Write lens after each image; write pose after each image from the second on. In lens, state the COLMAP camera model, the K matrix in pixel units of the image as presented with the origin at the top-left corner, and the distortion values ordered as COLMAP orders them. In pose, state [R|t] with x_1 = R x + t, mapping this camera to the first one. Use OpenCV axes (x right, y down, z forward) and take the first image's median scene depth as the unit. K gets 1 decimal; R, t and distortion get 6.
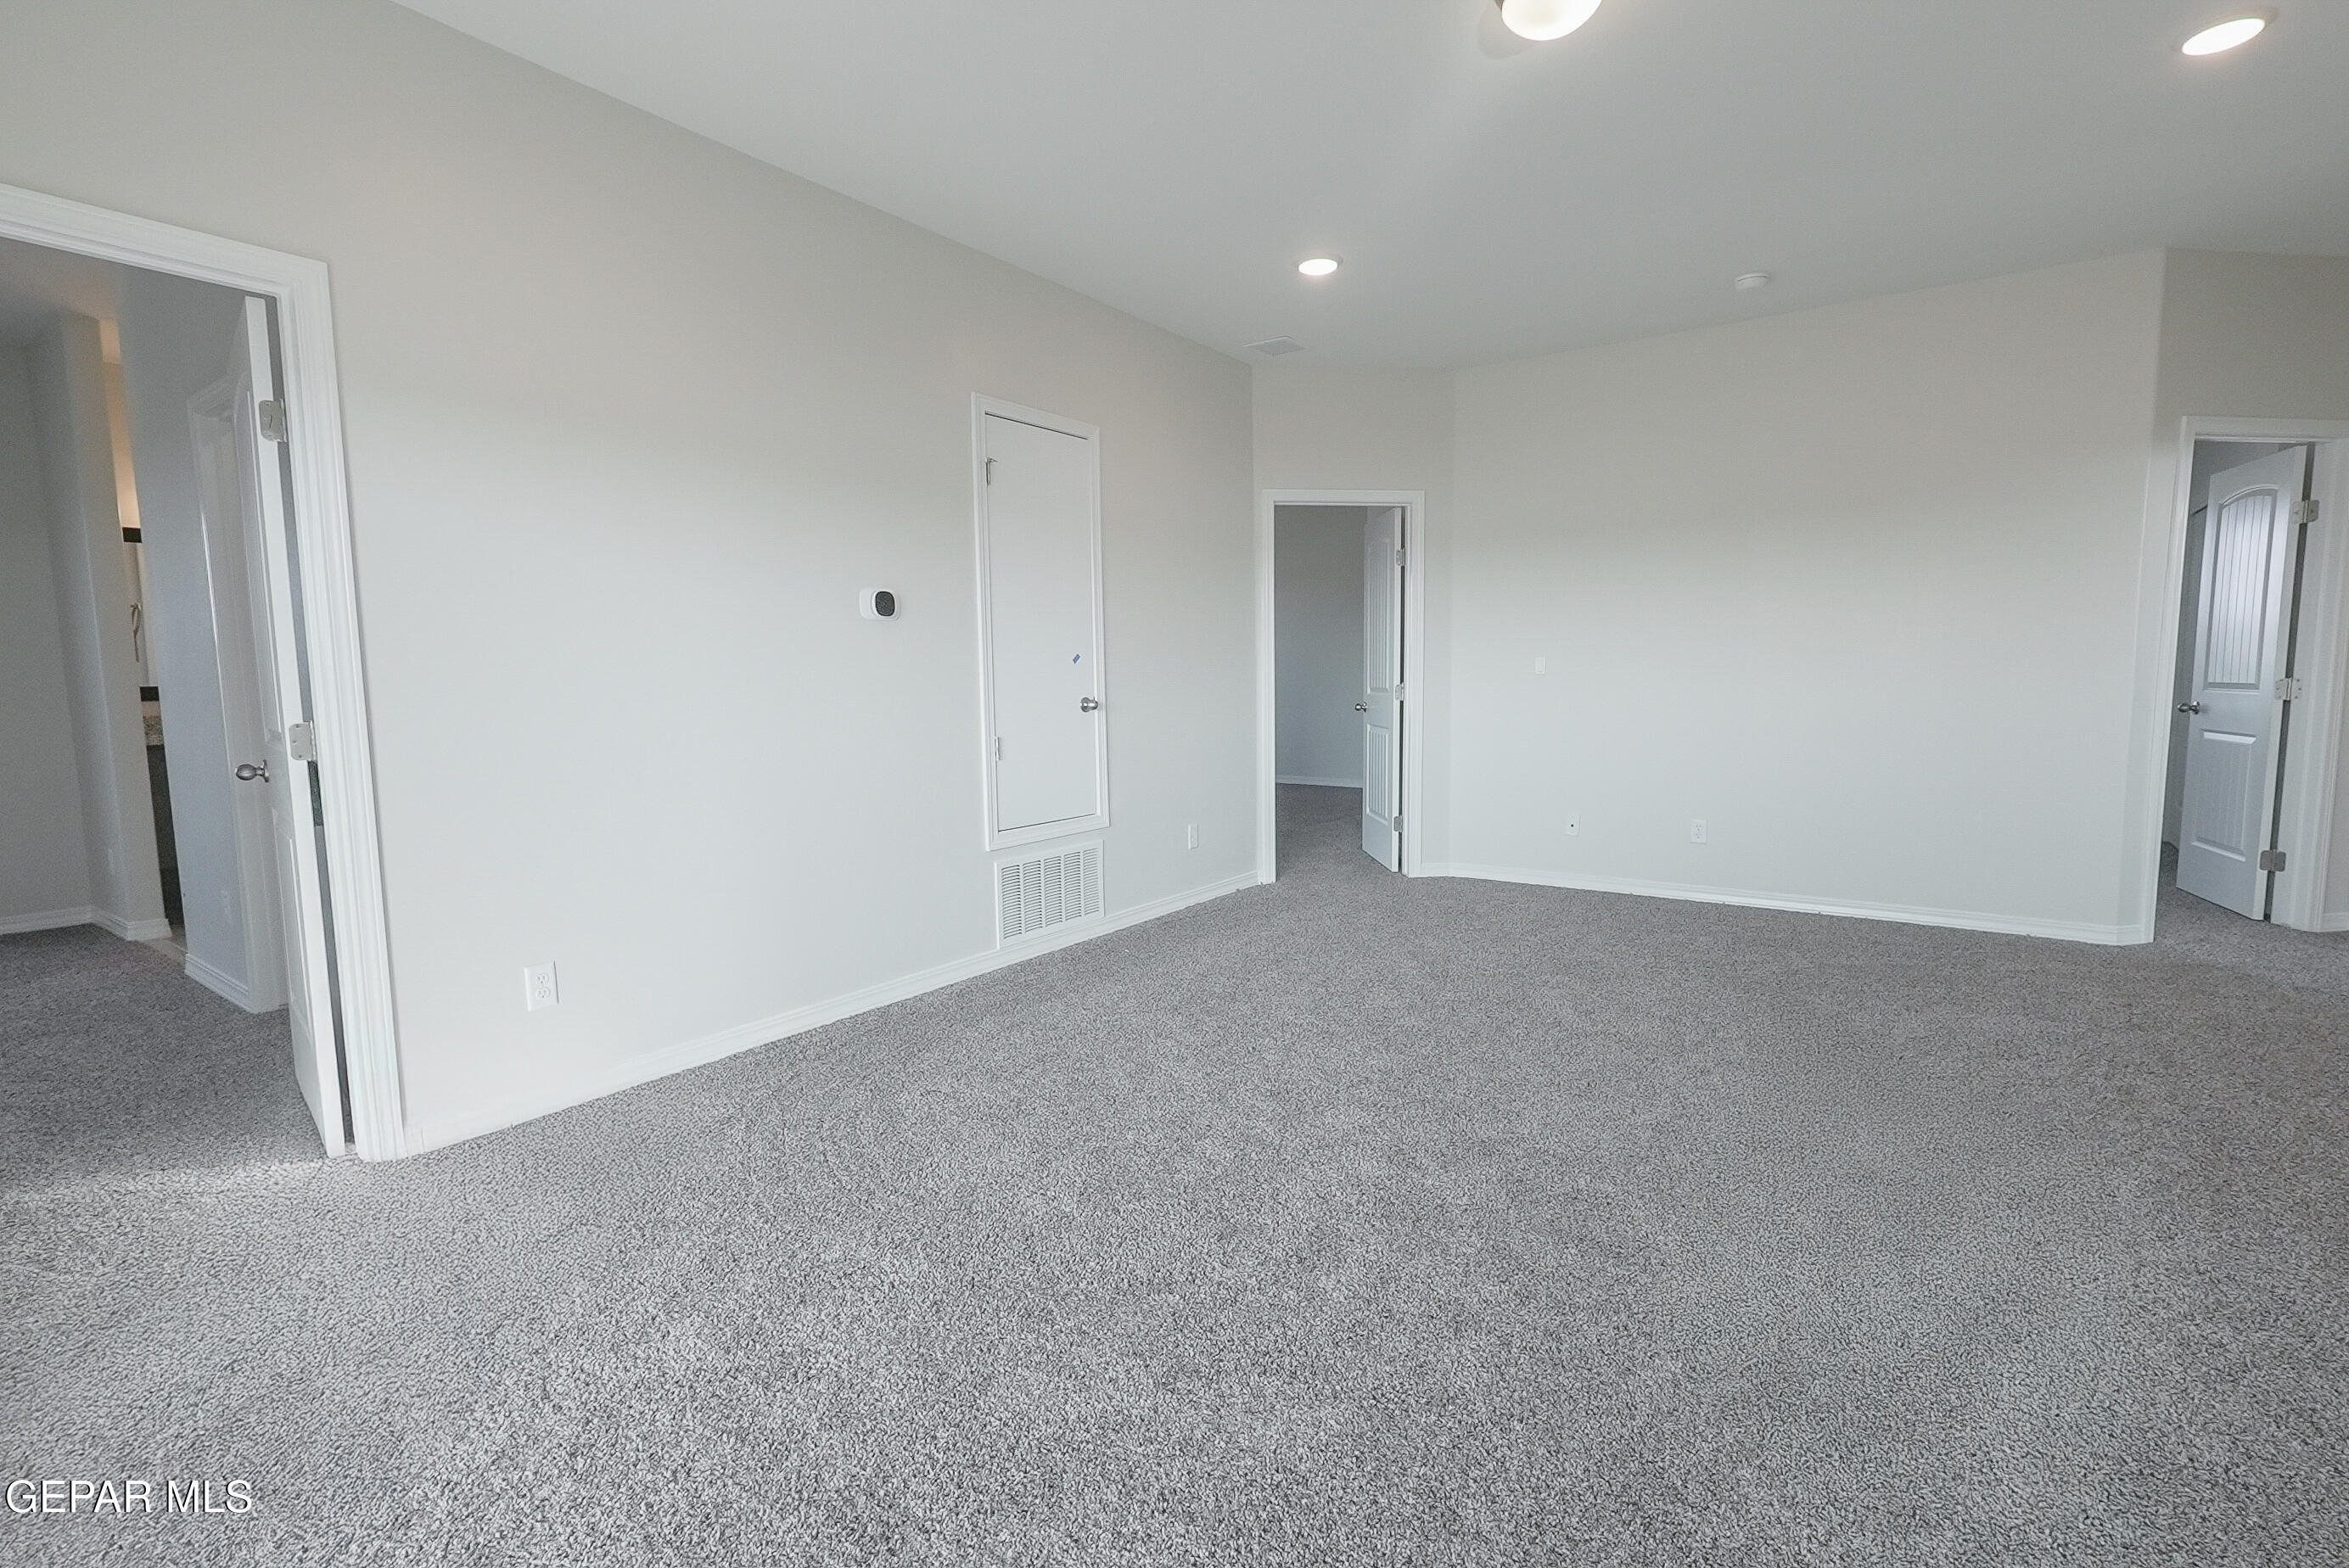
lens RADIAL K [[1082.2, 0, 1178.0], [0, 1082.2, 774.3], [0, 0, 1]] dist [-0.006392, 0.000642]
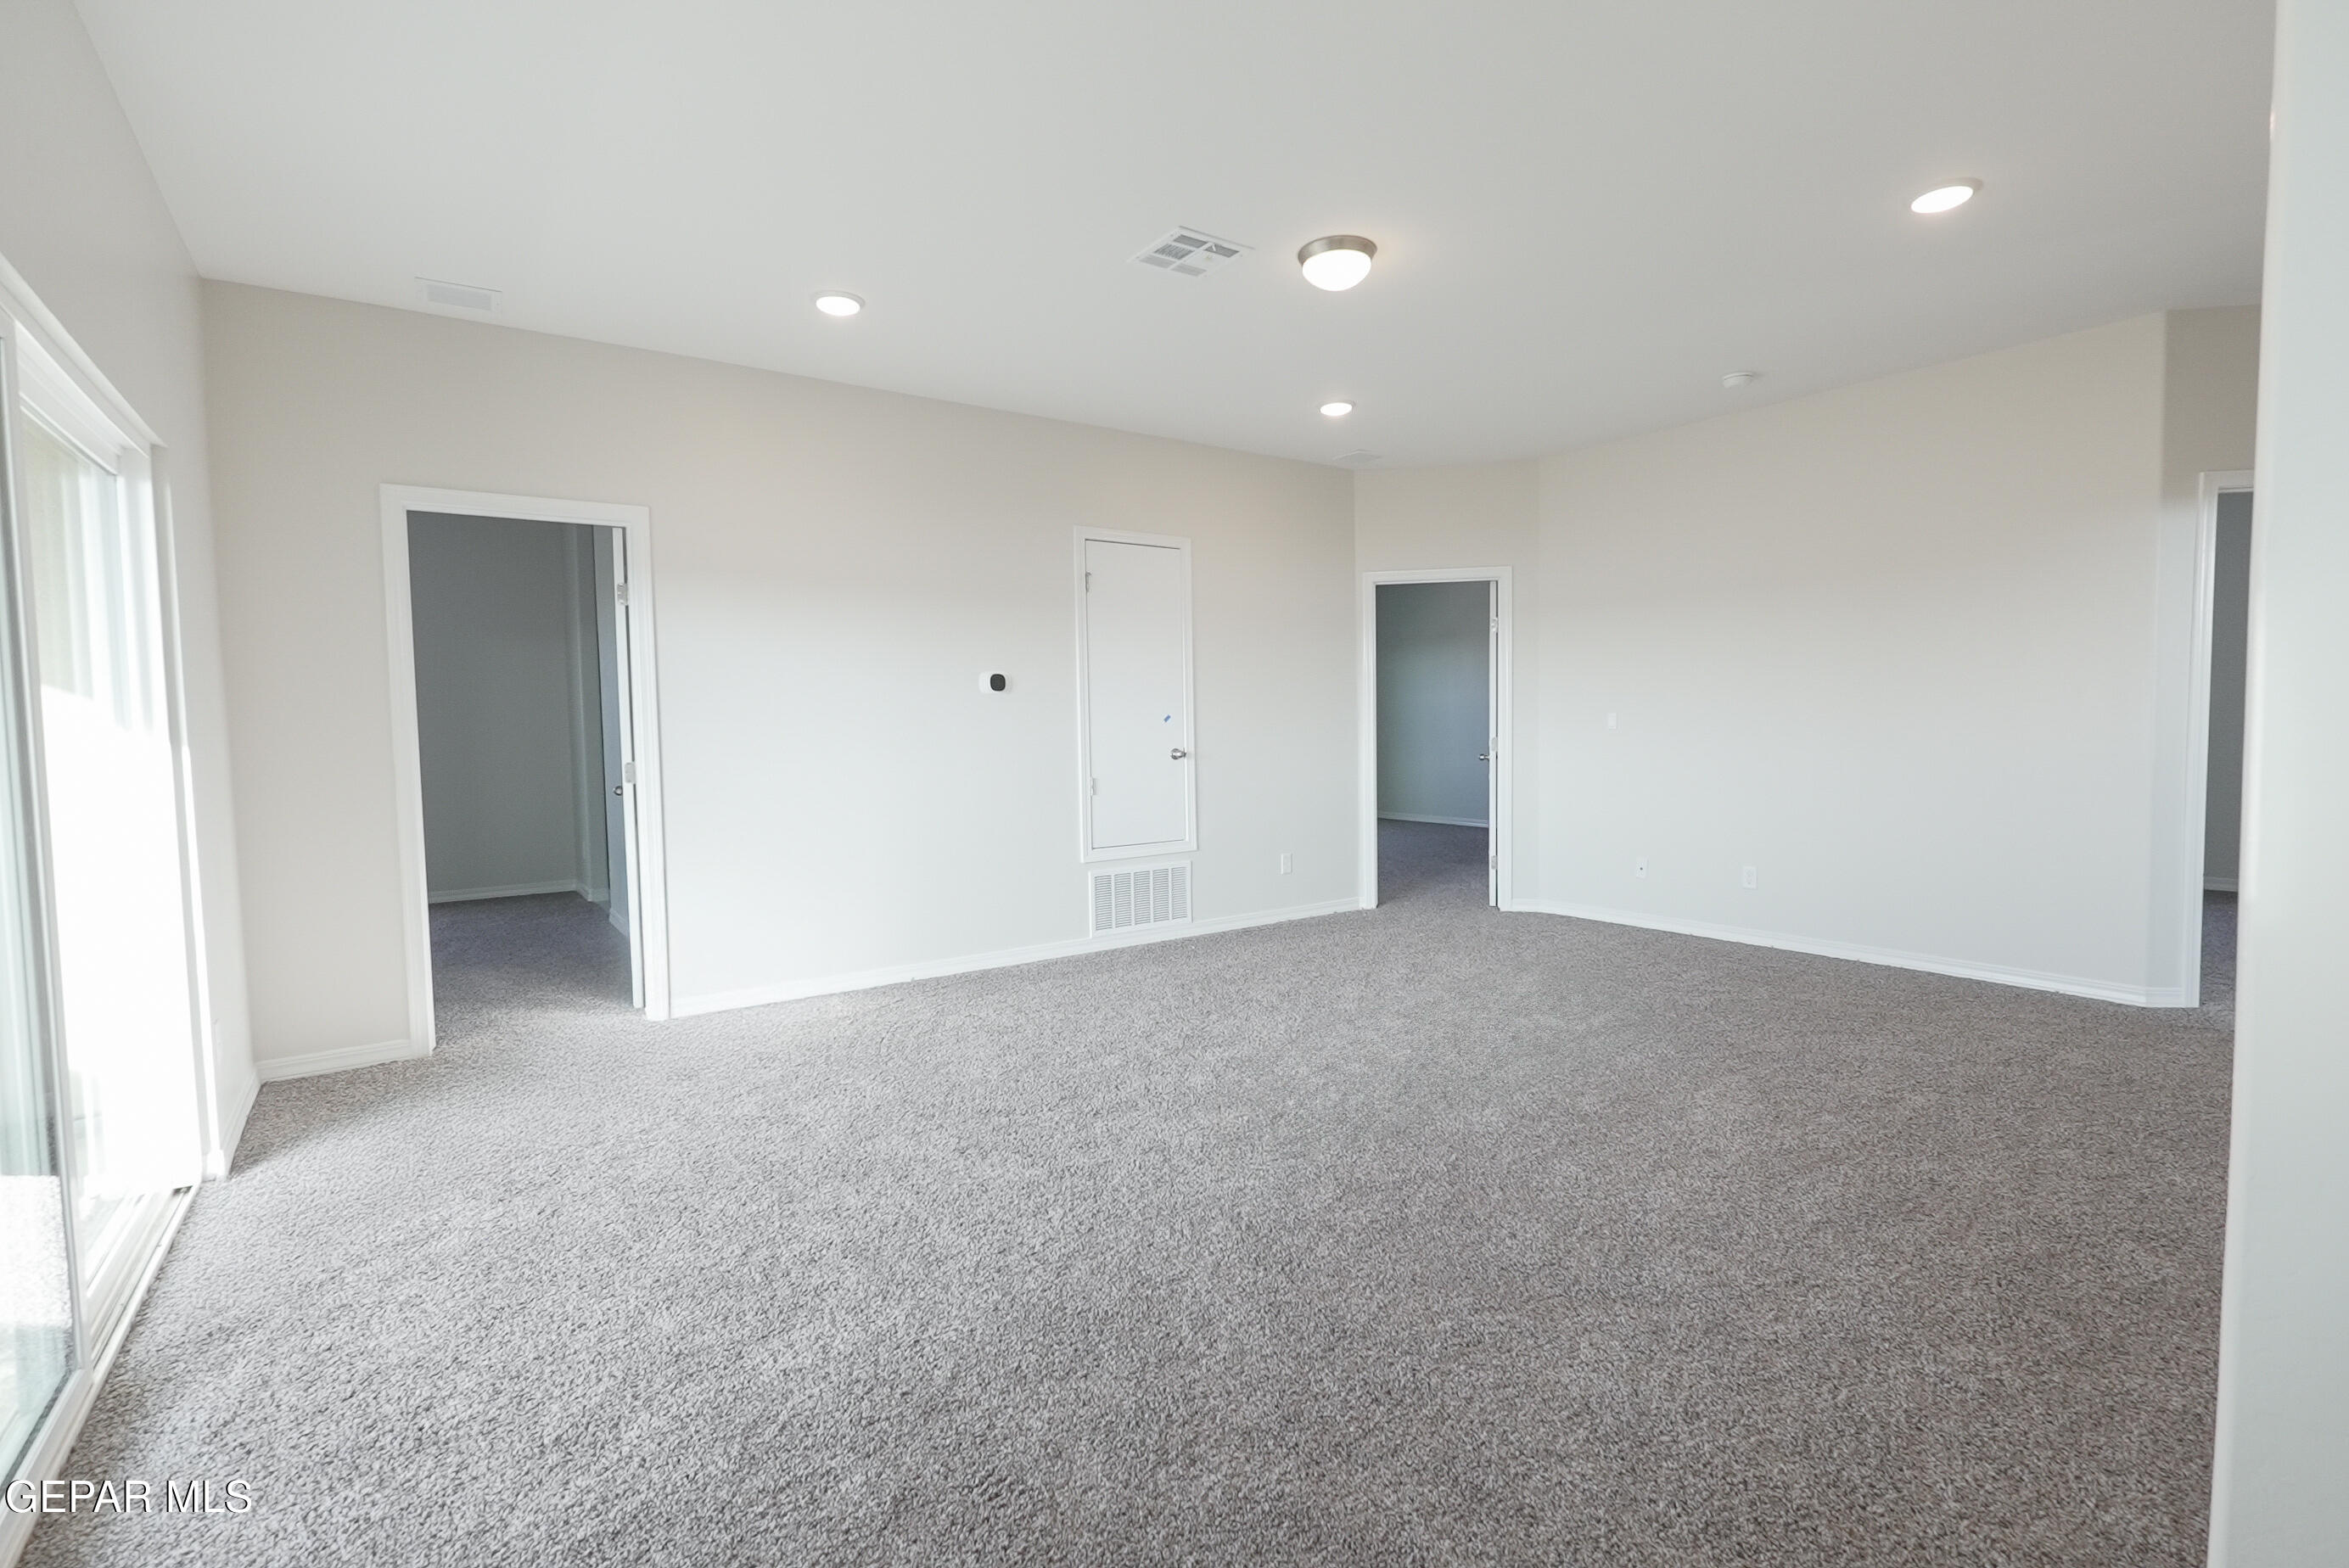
lens RADIAL K [[1082.2, 0, 1178.0], [0, 1082.2, 774.3], [0, 0, 1]] dist [-0.006392, 0.000642]
pose [[0.947191, 0.013779, -0.320373, 0.341084], [-0.026965, 0.998960, -0.036760, 0.006876], [0.319534, 0.043457, 0.946578, -0.219060]]
